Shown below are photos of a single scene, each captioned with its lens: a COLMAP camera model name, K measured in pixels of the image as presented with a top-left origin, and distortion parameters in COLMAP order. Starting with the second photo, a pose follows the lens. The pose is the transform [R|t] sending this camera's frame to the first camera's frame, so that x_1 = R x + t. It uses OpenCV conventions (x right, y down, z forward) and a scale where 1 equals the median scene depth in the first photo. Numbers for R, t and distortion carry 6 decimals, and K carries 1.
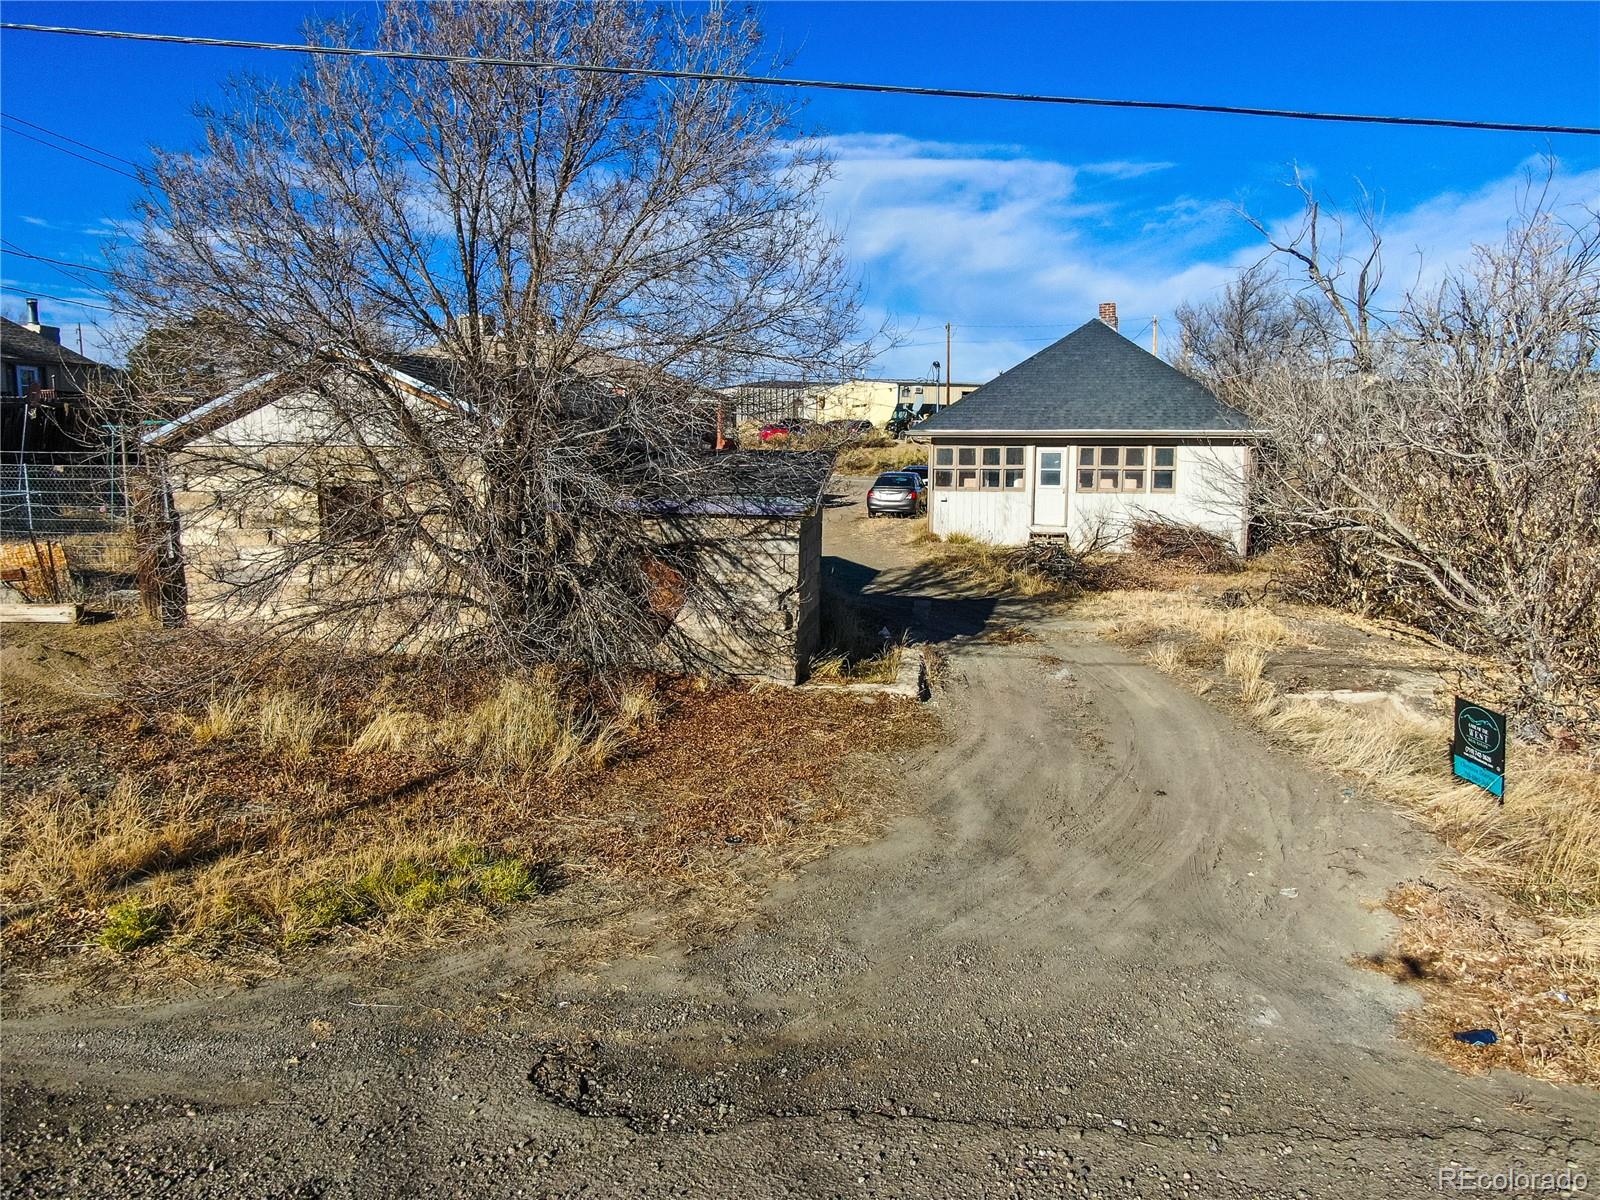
lens RADIAL K [[1140.5, 0, 807.5], [0, 1140.5, 594.2], [0, 0, 1]] dist [-0.020070, 0.002803]
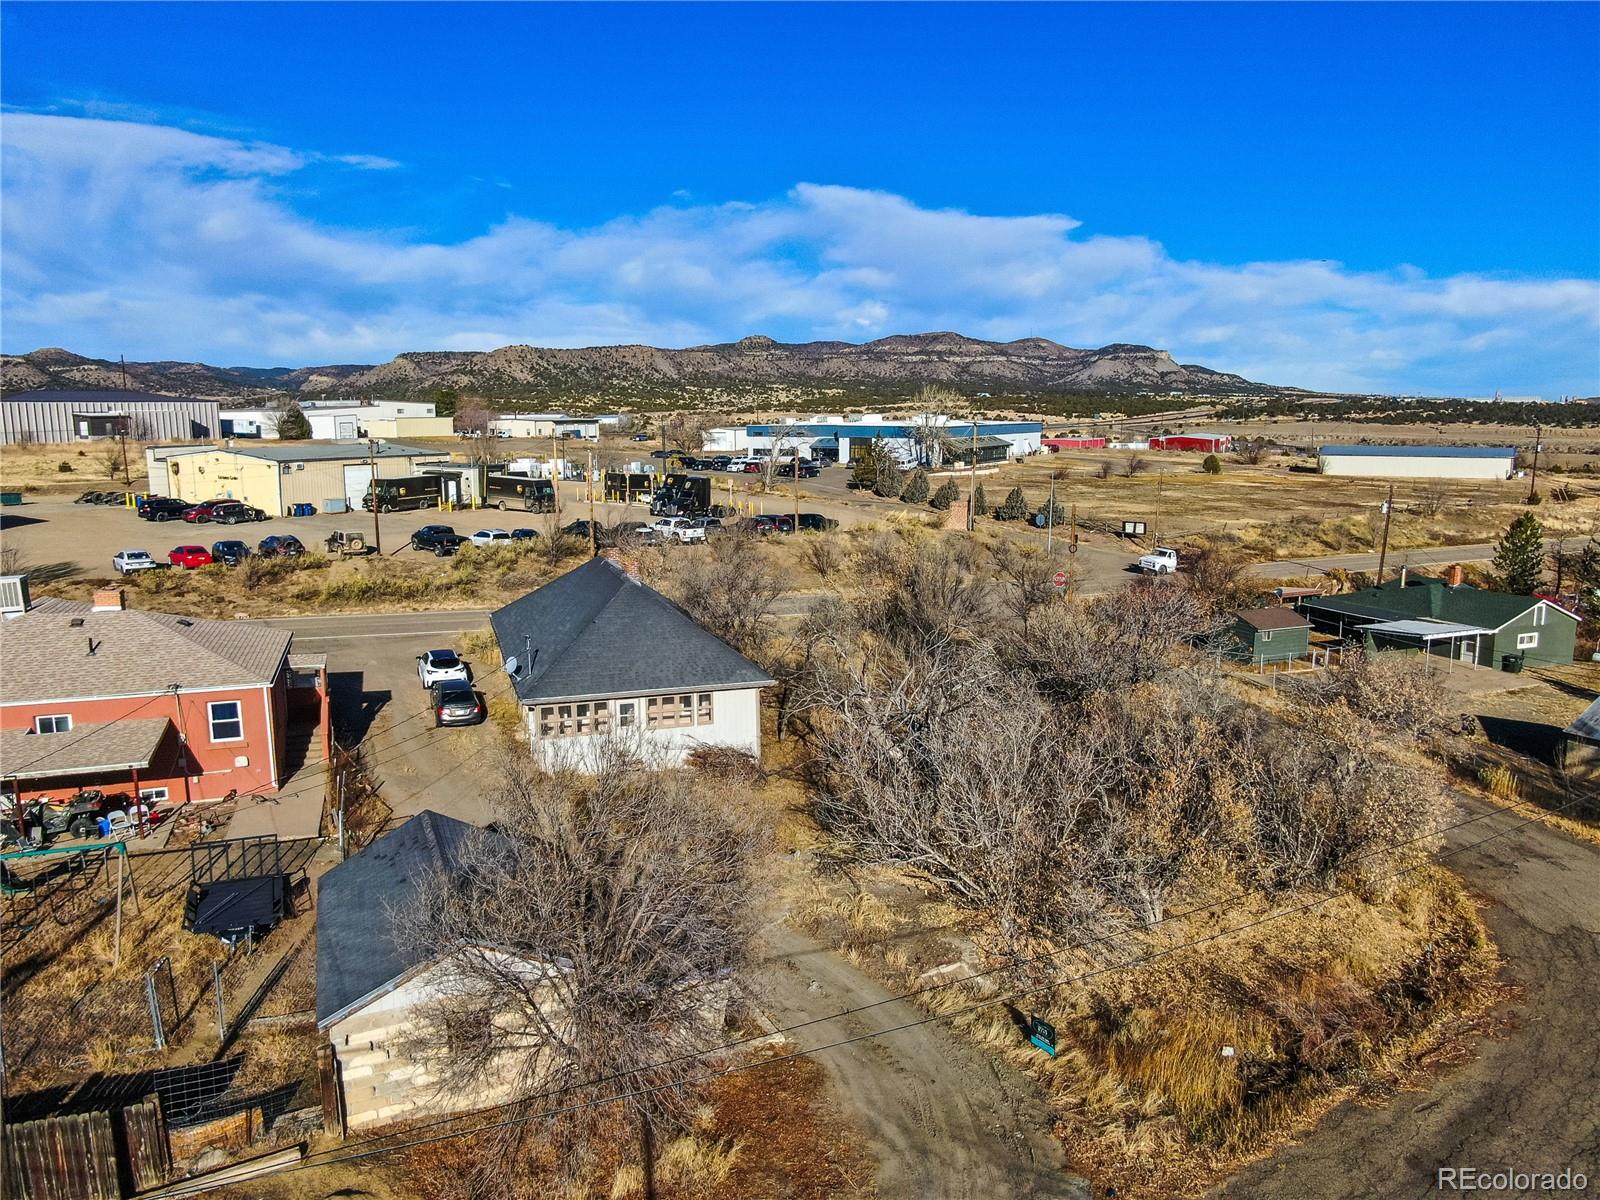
lens RADIAL K [[1144.2, 0, 801.8], [0, 1144.2, 619.2], [0, 0, 1]] dist [-0.021980, 0.002516]
pose [[0.825614, -0.104400, 0.554493, -0.361617], [0.072082, 0.994196, 0.079860, -0.319048], [-0.559613, -0.025964, 0.828347, -0.247074]]
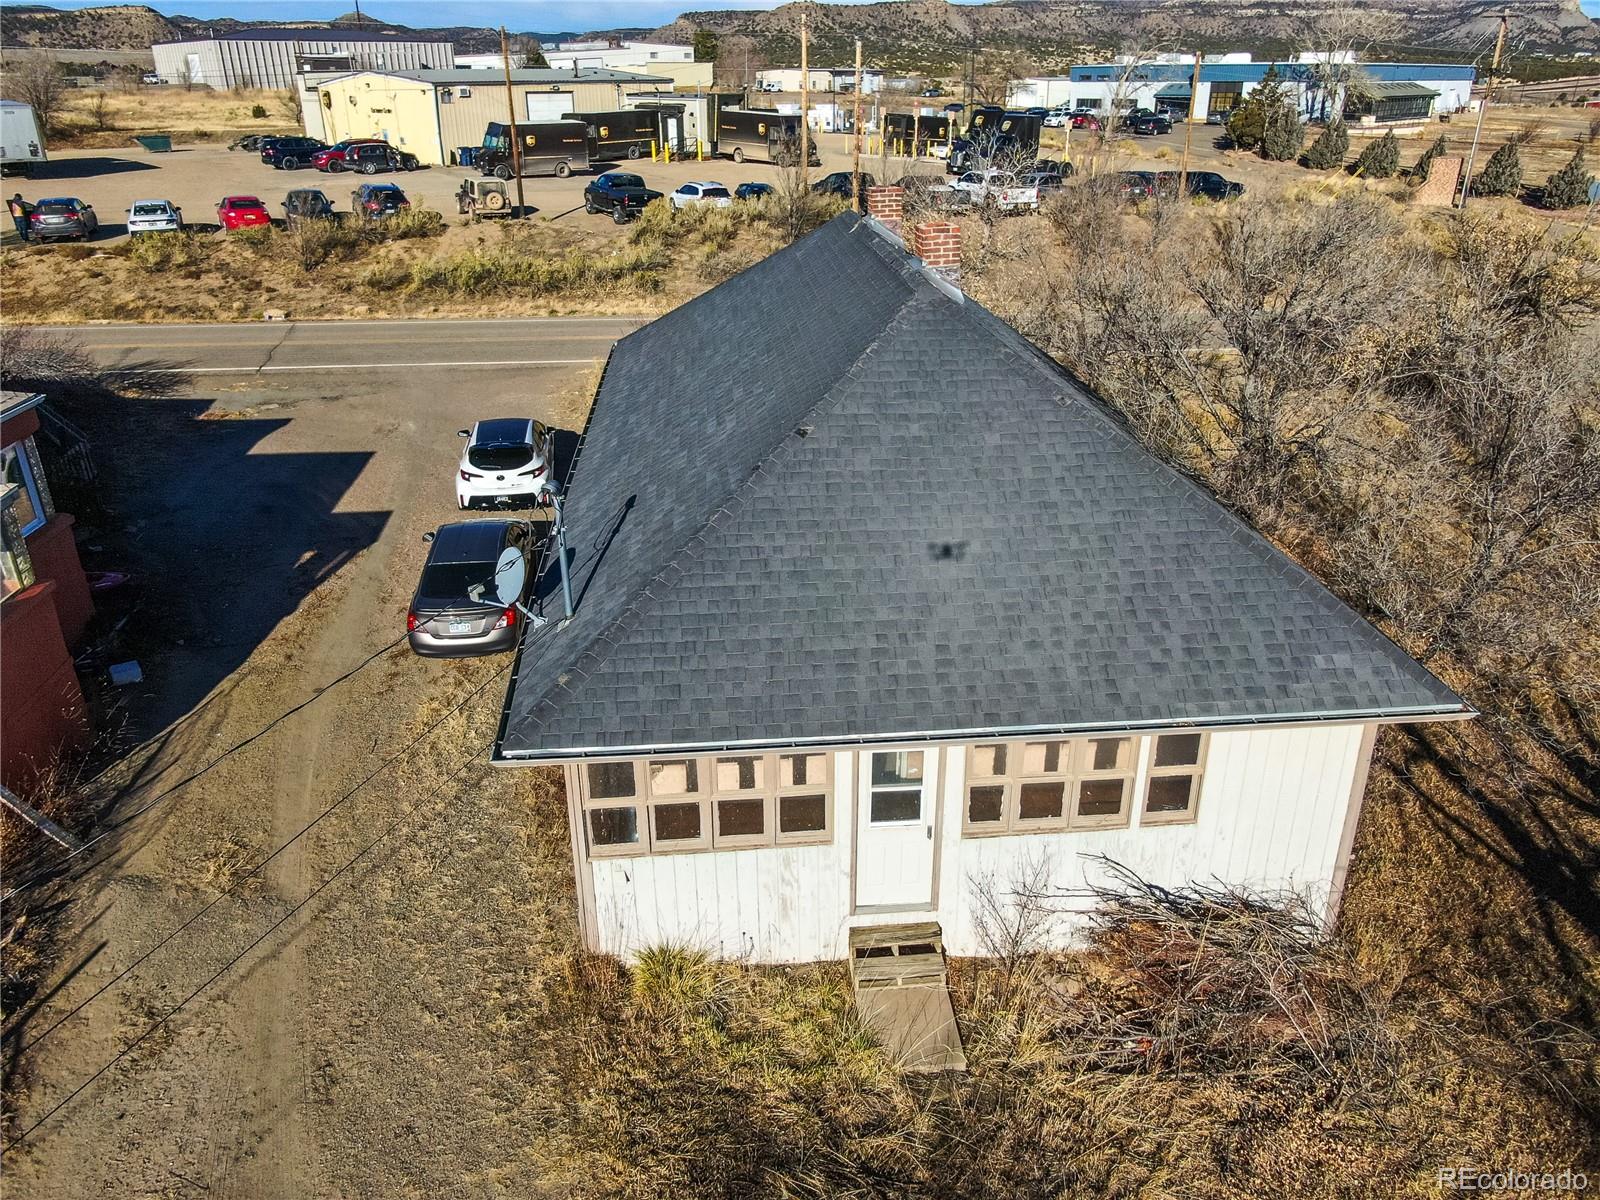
lens RADIAL K [[1140.5, 0, 807.5], [0, 1140.5, 594.2], [0, 0, 1]] dist [-0.020070, 0.002803]
pose [[0.934404, -0.152393, 0.321973, 0.073192], [0.050055, 0.951072, 0.304887, -0.290033], [-0.352682, -0.268771, 0.896313, 0.689469]]
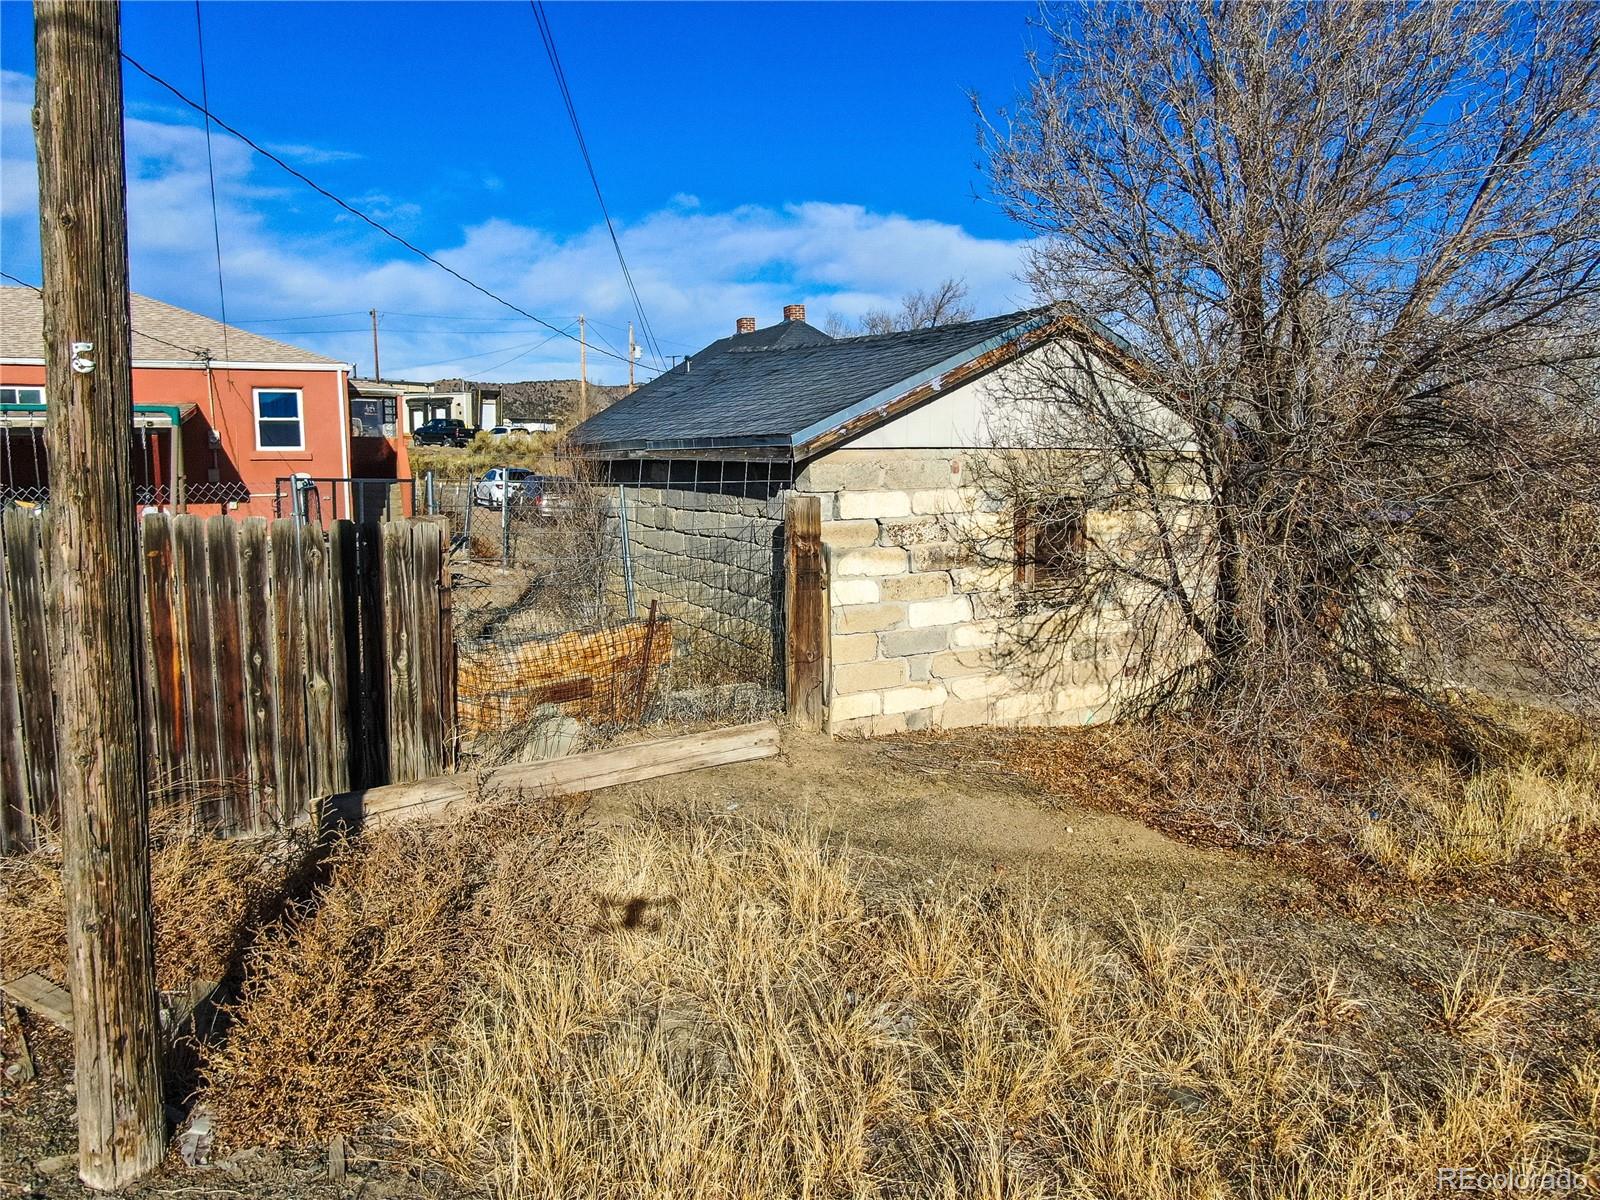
lens RADIAL K [[1140.5, 0, 807.5], [0, 1140.5, 594.2], [0, 0, 1]] dist [-0.020070, 0.002803]
pose [[0.787273, -0.080172, 0.611371, -0.415819], [0.079235, 0.996445, 0.028636, -0.030521], [-0.611493, 0.025898, 0.790826, 0.224988]]
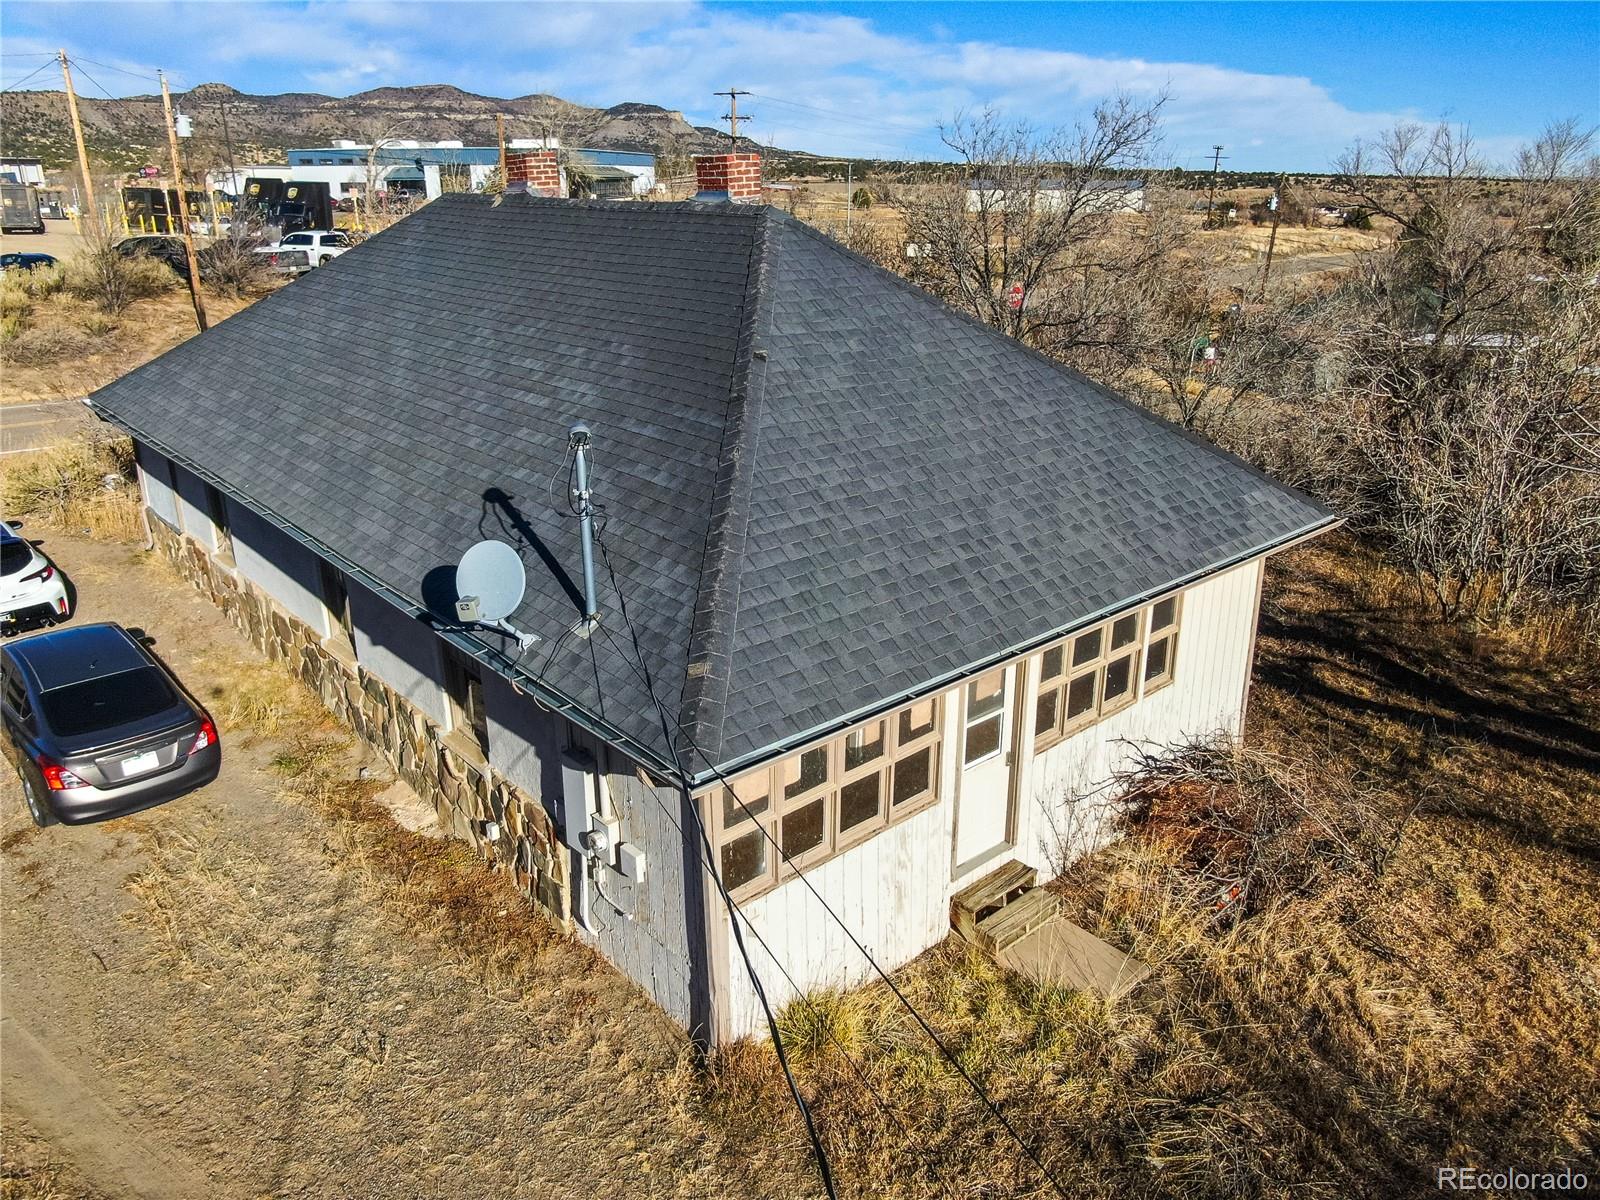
lens RADIAL K [[1138.2, 0, 800.0], [0, 1138.2, 600.0], [0, 0, 1]] dist [-0.017878, -0.000648]
pose [[0.532539, -0.295525, 0.793137, -0.078015], [0.103518, 0.952772, 0.285499, -0.248141], [-0.840051, -0.069935, 0.537981, 0.868171]]
